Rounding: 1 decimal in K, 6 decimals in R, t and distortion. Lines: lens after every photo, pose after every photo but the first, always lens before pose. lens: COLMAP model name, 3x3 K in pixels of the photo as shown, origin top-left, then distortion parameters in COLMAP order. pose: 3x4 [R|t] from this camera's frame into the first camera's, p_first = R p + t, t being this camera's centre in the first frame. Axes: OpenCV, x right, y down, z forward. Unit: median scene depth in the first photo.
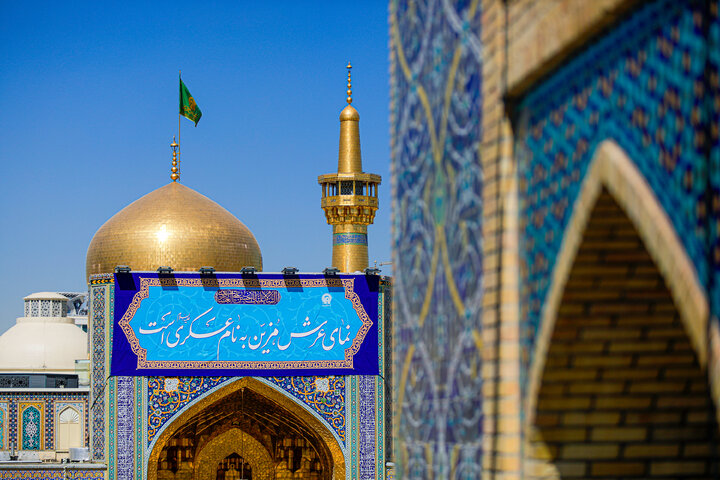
lens RADIAL K [[1931.7, 0, 359.1], [0, 1931.7, 209.5], [0, 0, 1]] dist [-0.134921, 0.446775]
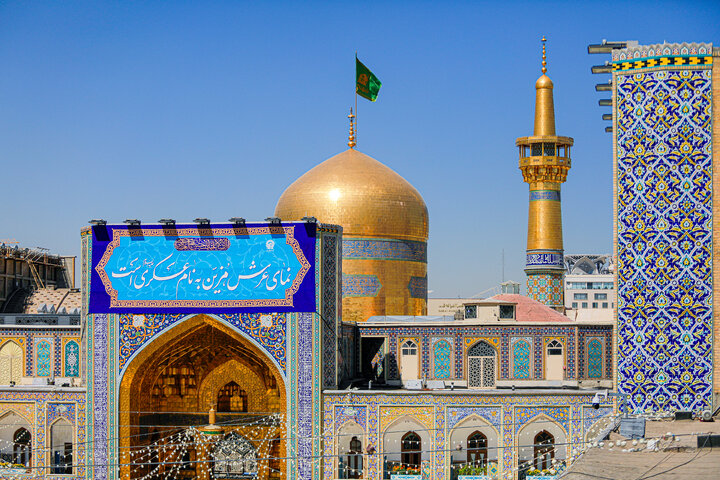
lens RADIAL K [[1722.5, 0, 400.9], [0, 1722.5, 228.7], [0, 0, 1]] dist [-0.201719, -0.003423]
pose [[0.951152, -0.019188, -0.308126, 0.367682], [0.027476, 0.999367, 0.022582, 0.016201], [0.307498, -0.029945, 0.951078, 0.065806]]
